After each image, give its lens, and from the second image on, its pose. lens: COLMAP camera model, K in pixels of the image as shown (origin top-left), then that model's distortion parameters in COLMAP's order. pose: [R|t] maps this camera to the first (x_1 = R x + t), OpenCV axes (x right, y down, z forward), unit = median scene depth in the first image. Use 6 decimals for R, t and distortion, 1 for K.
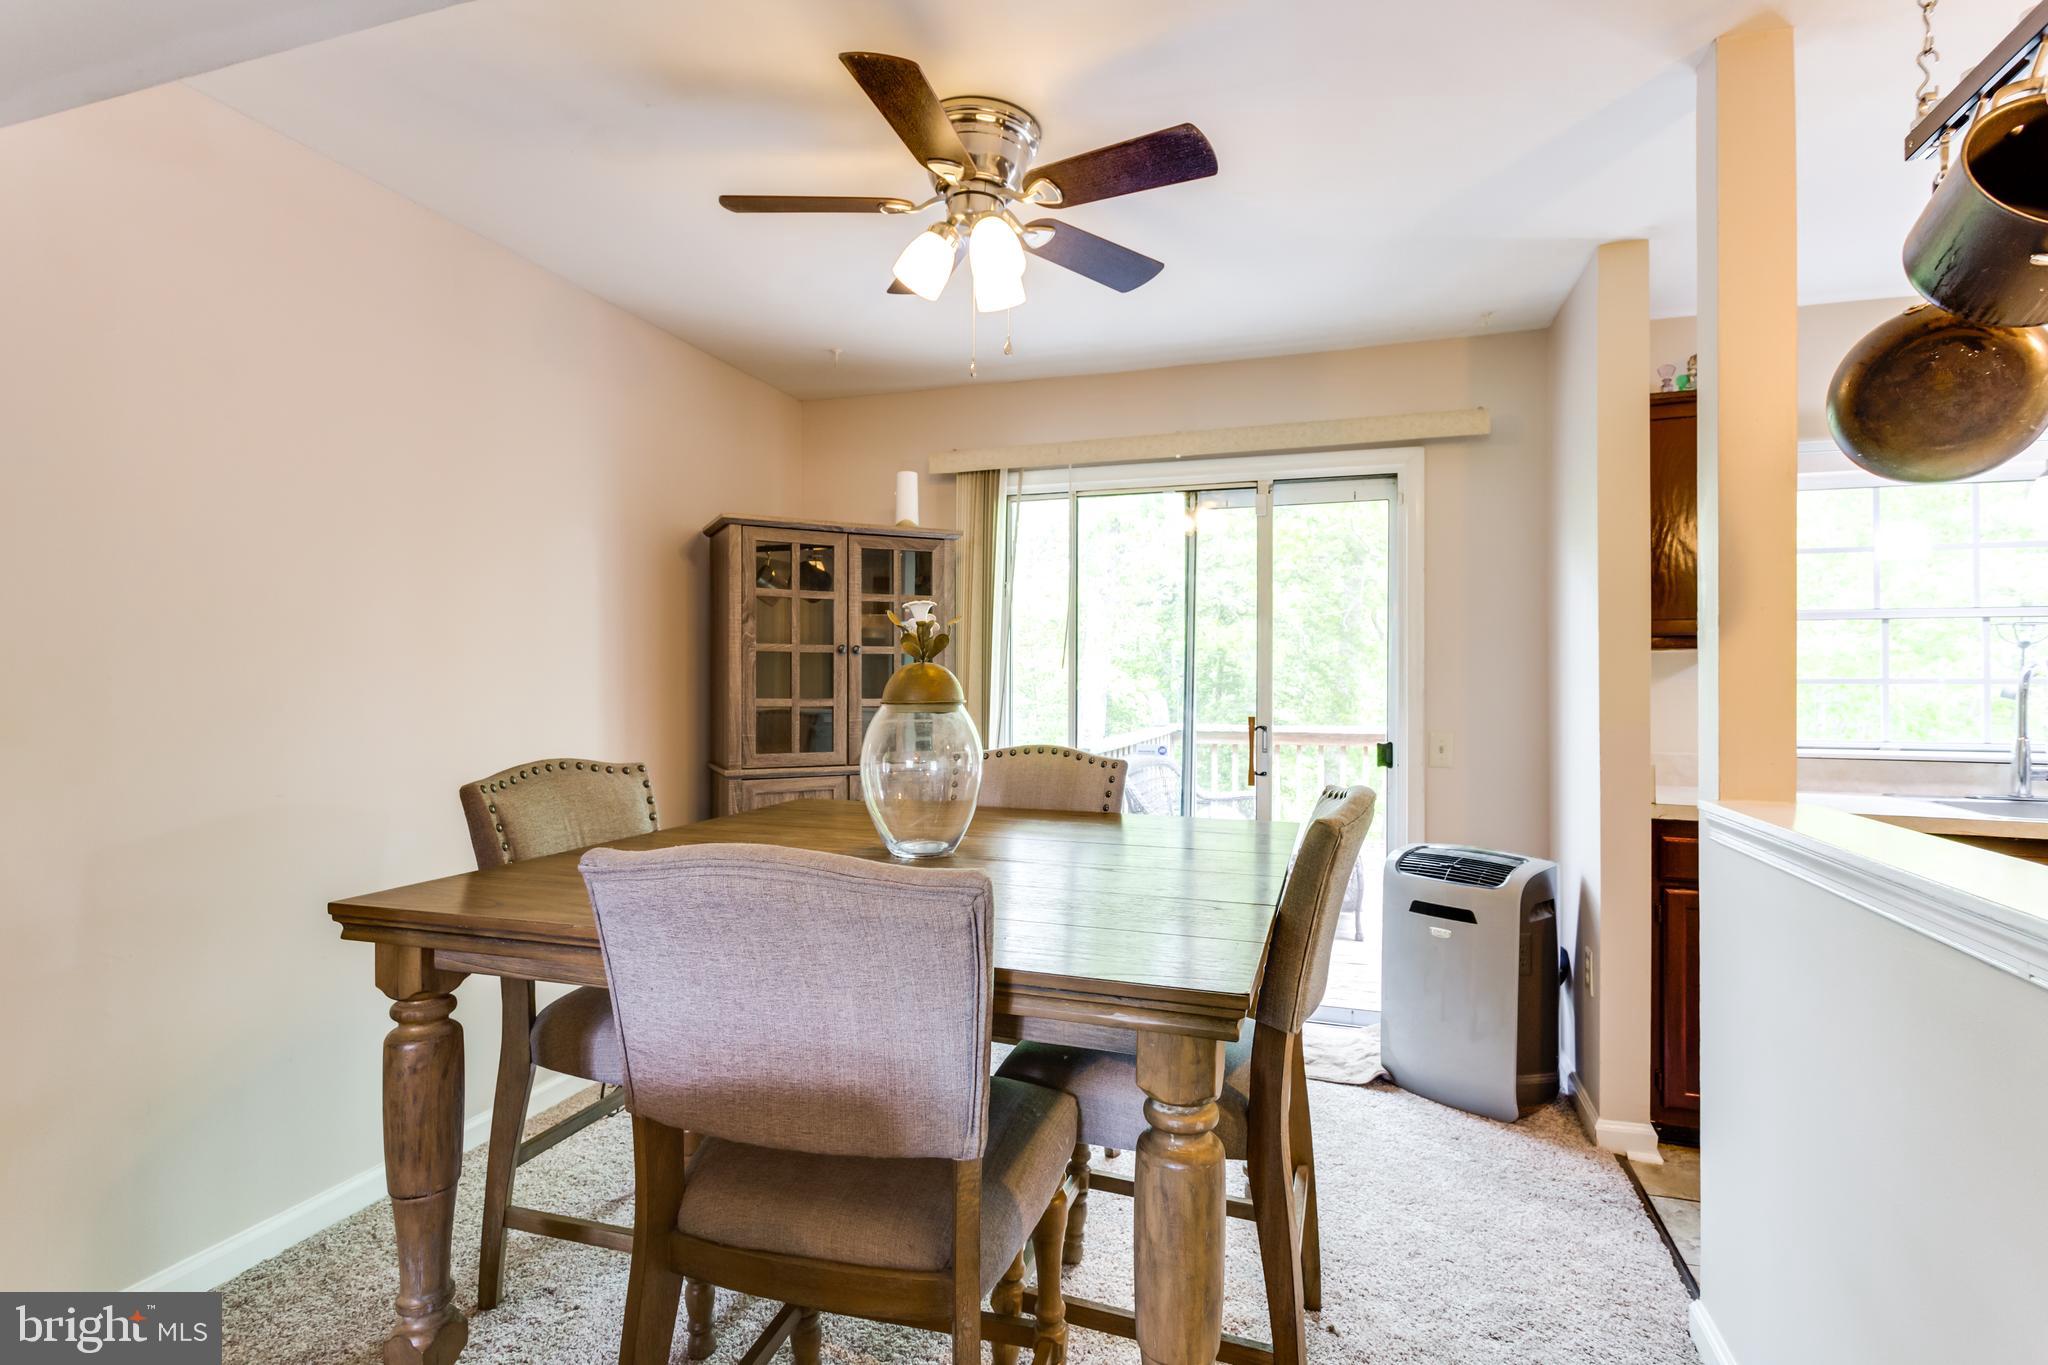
lens RADIAL K [[966.4, 0, 1024.0], [0, 966.4, 682.5], [0, 0, 1]] dist [-0.002642, -0.000391]
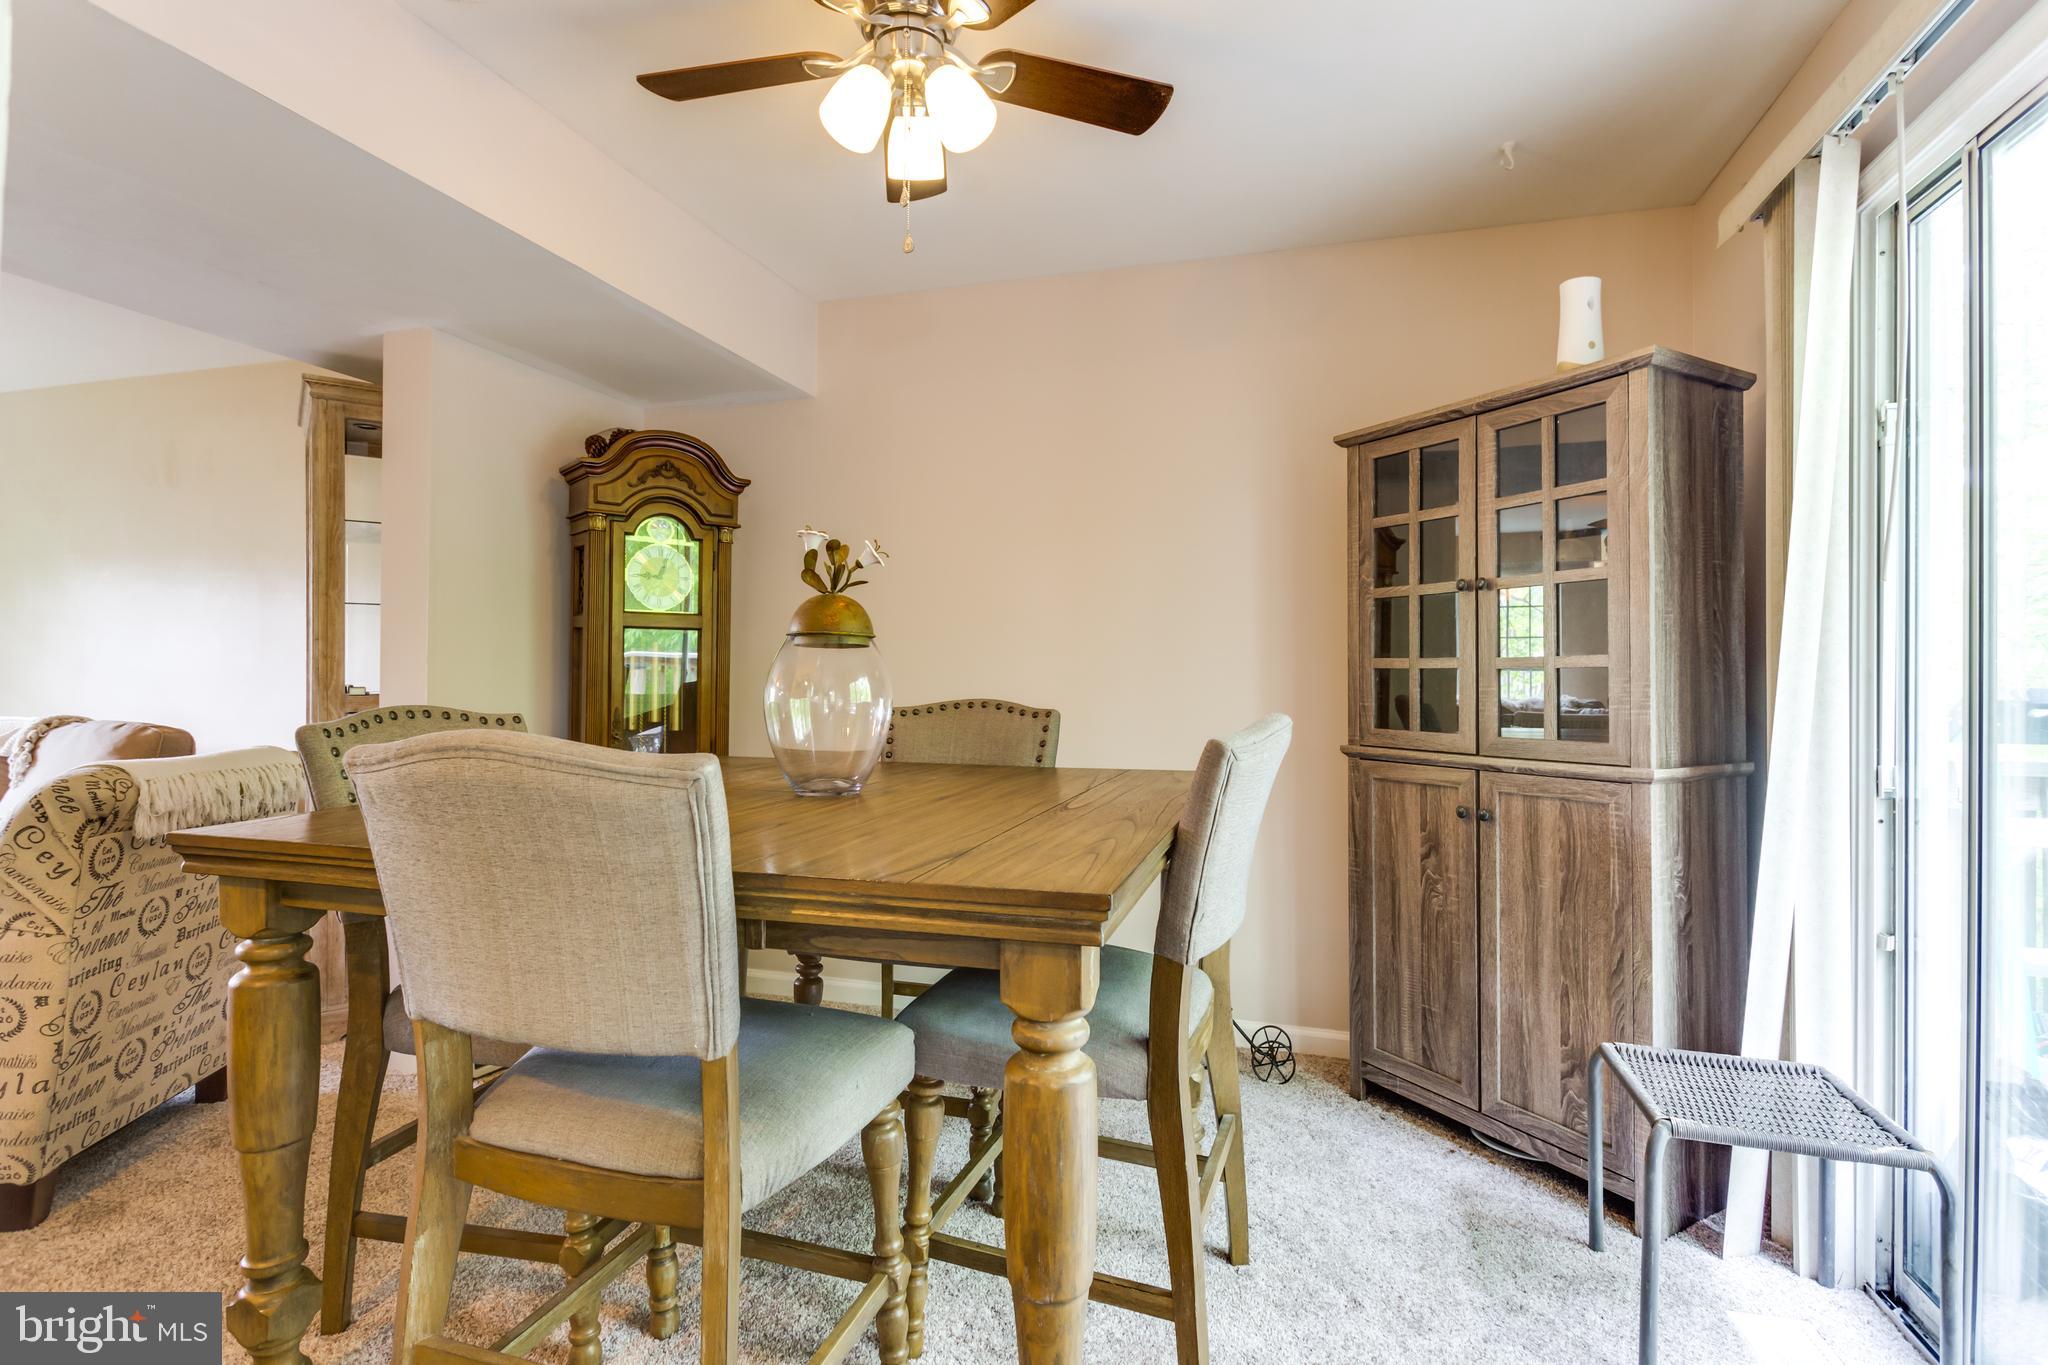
lens RADIAL K [[996.1, 0, 1025.8], [0, 996.1, 666.8], [0, 0, 1]] dist [0.014092, 0.000239]
pose [[0.021054, -0.013385, -0.999689, 0.517391], [-0.008171, 0.999875, -0.013560, 0.035971], [0.999745, 0.008454, 0.020942, 0.677470]]
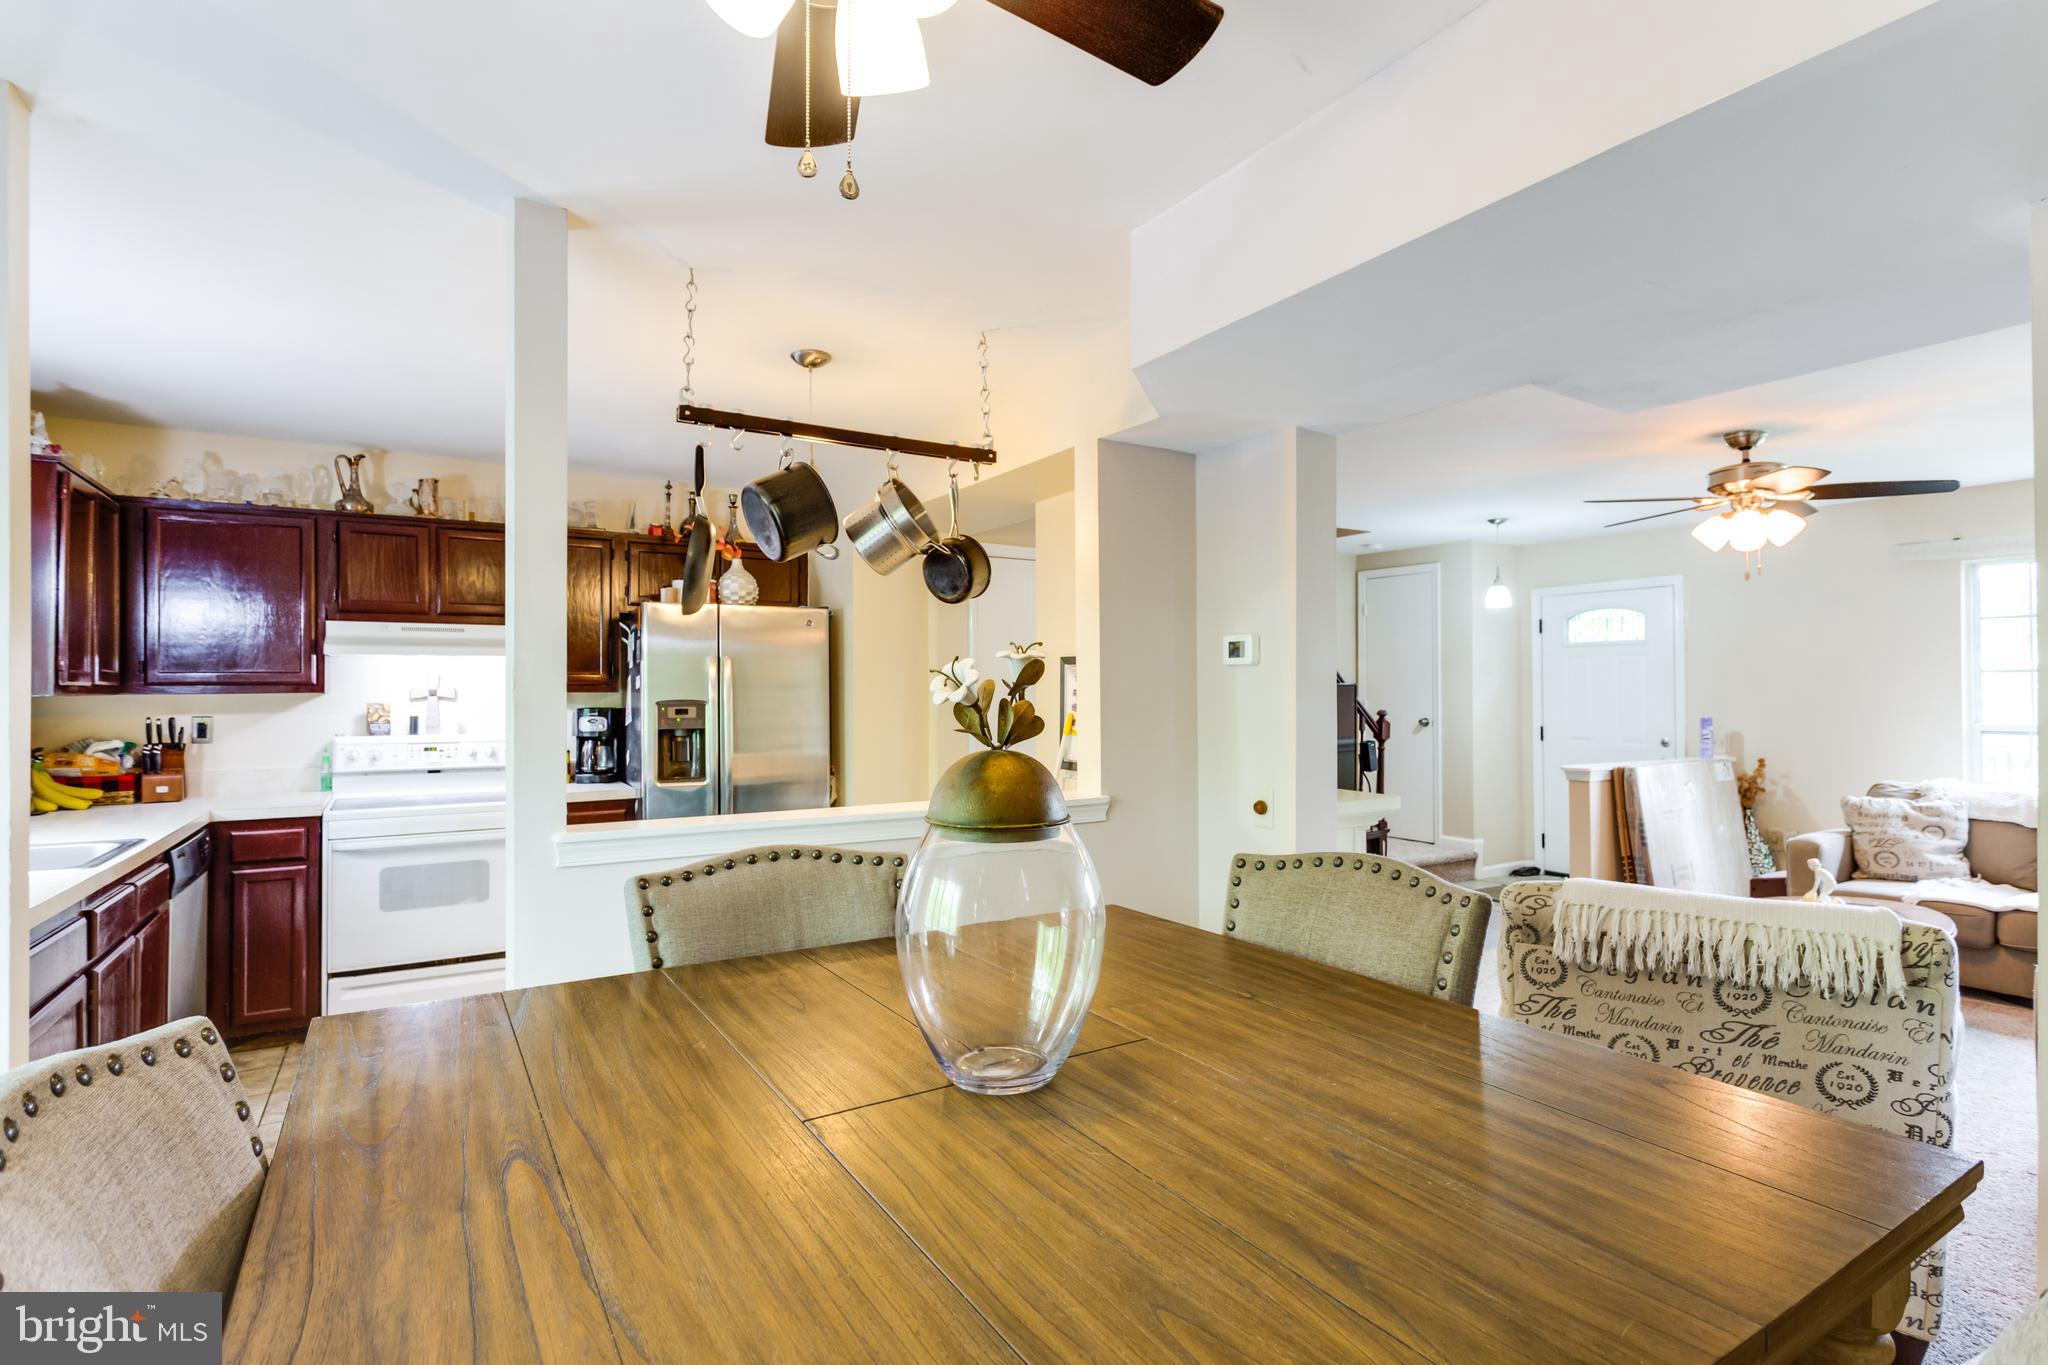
lens RADIAL K [[989.3, 0, 1036.1], [0, 989.3, 679.4], [0, 0, 1]] dist [0.000743, -0.004902]
pose [[-0.767282, 0.002574, 0.641304, -0.288903], [-0.001765, 0.999980, -0.006126, -0.036024], [-0.641307, -0.005833, -0.767262, 0.840580]]
